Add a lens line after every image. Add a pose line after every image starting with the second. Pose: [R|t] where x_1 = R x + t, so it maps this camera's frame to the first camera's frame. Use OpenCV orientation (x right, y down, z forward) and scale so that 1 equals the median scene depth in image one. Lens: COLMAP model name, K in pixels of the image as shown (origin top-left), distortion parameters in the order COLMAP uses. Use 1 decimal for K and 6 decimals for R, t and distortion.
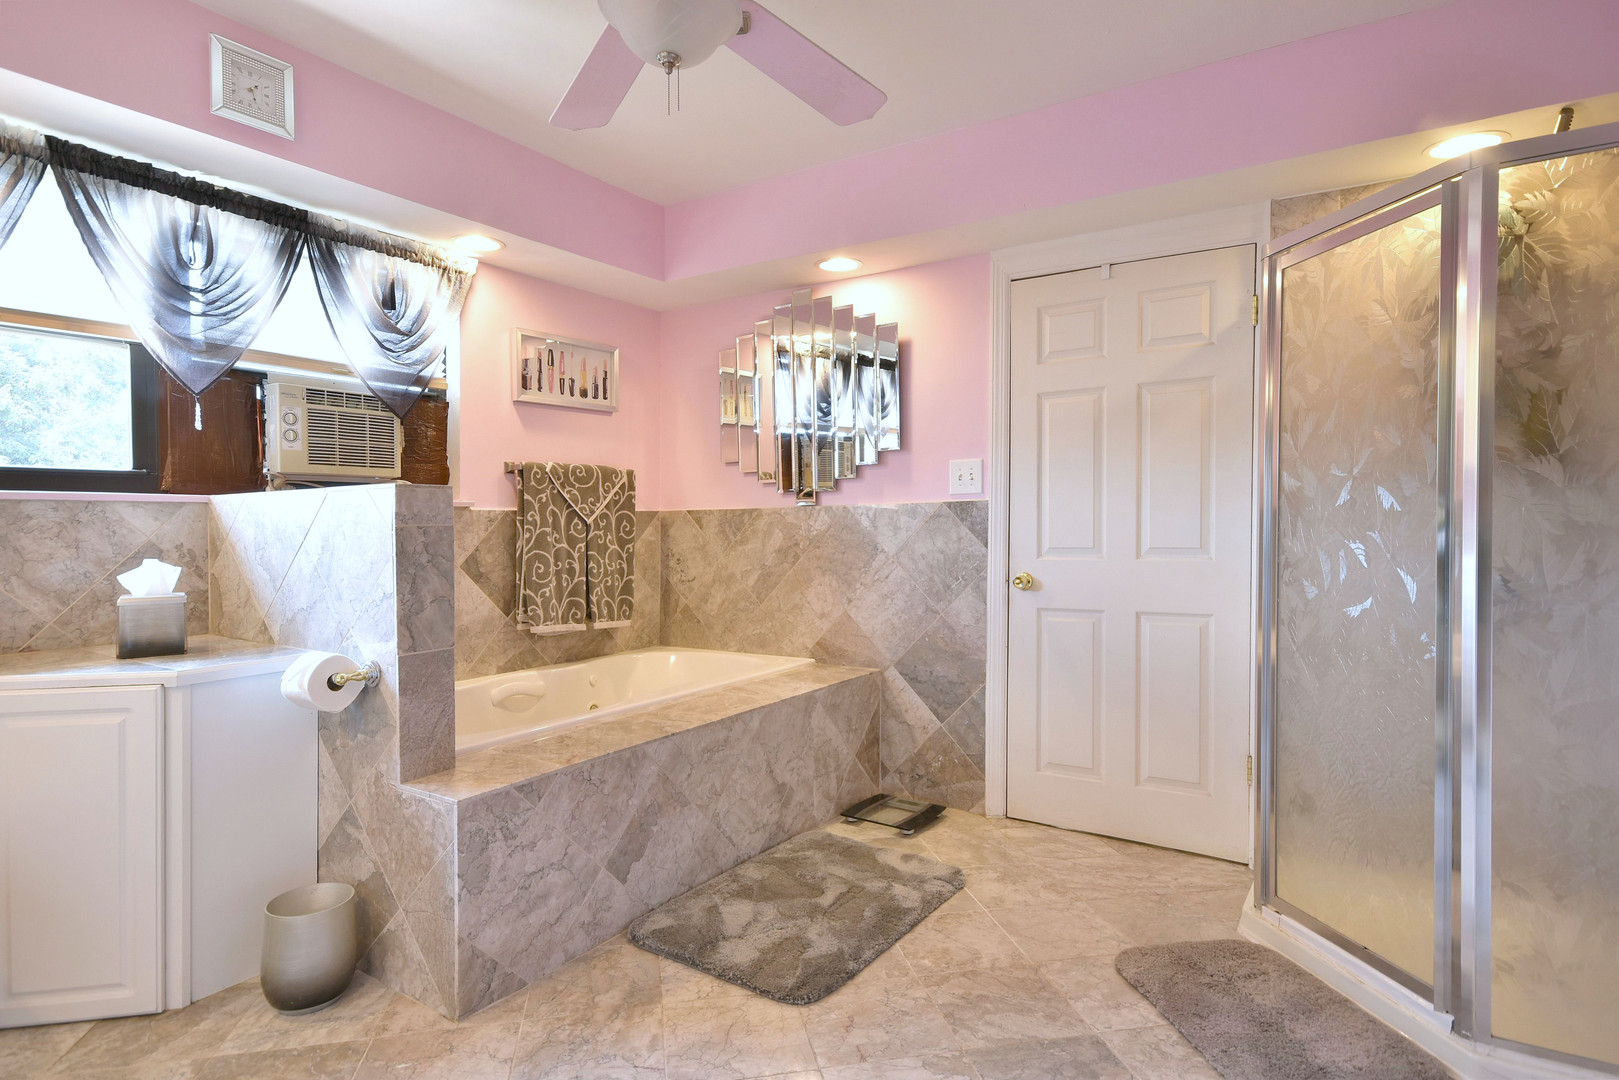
lens RADIAL K [[881.6, 0, 809.5], [0, 881.6, 540.0], [0, 0, 1]] dist [0.014636, 0.001103]
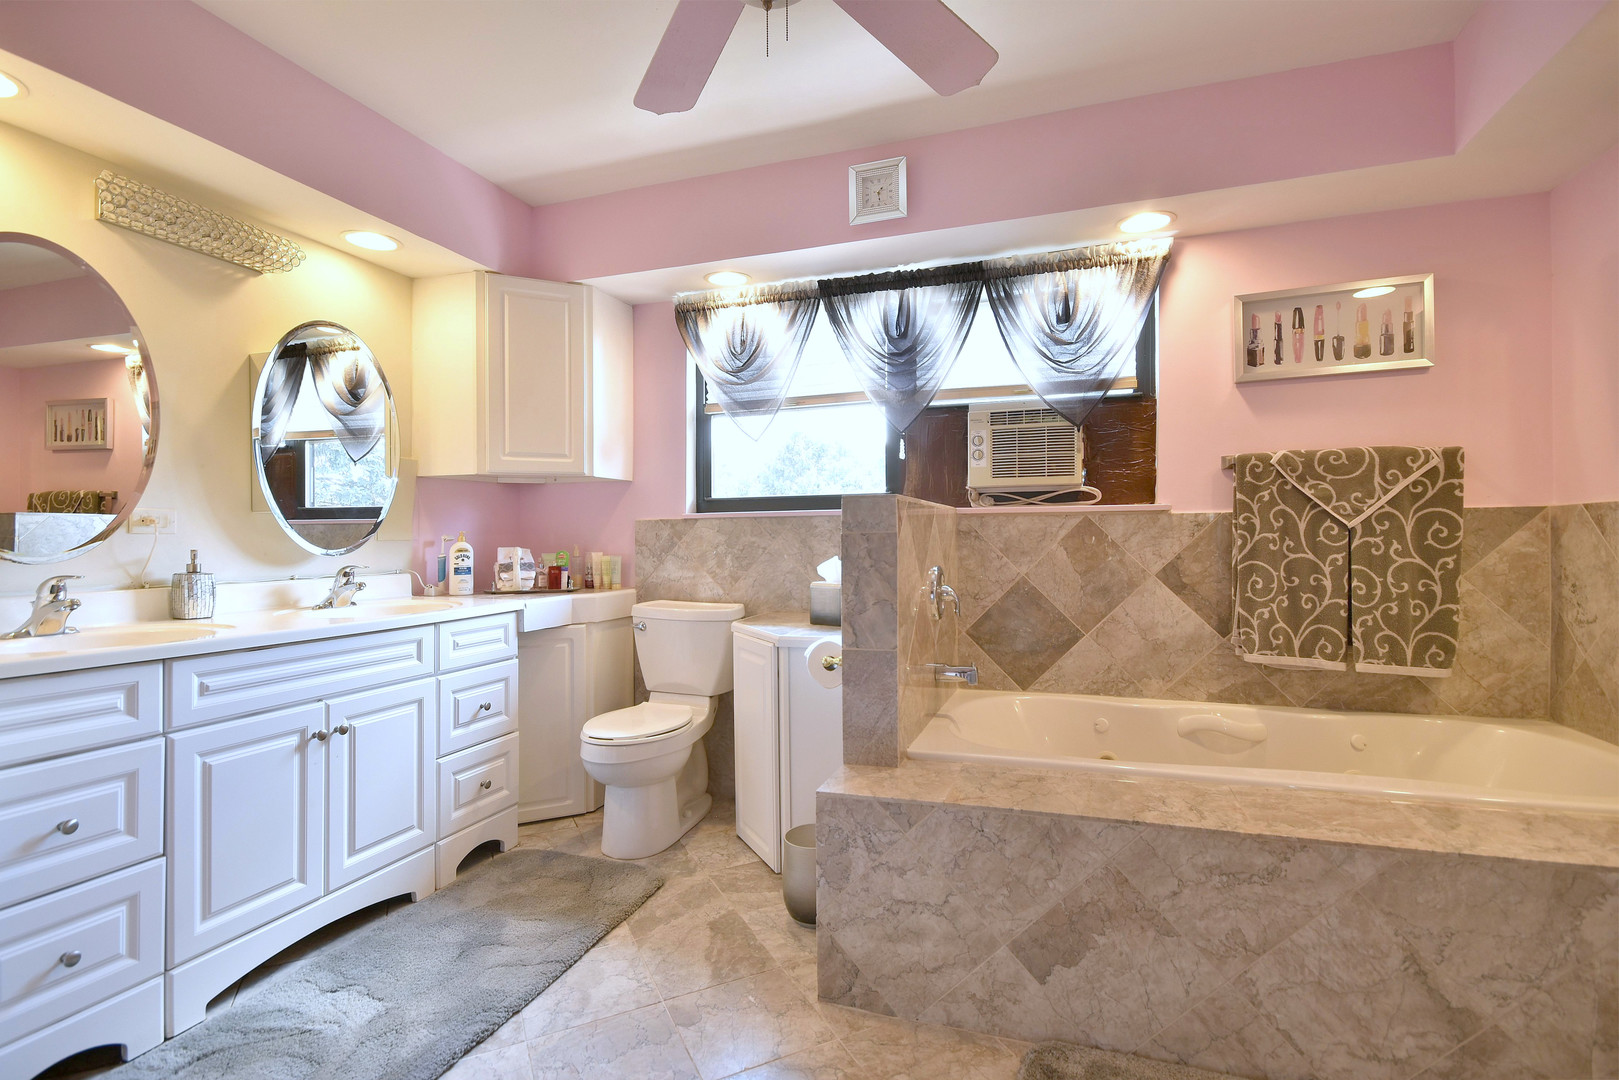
lens RADIAL K [[778.2, 0, 810.3], [0, 778.2, 523.4], [0, 0, 1]] dist [0.004229, -0.000542]
pose [[0.245043, -0.009745, -0.969463, 0.299499], [-0.010970, 0.999858, -0.012824, -0.009331], [0.969450, 0.013777, 0.244902, 0.441084]]
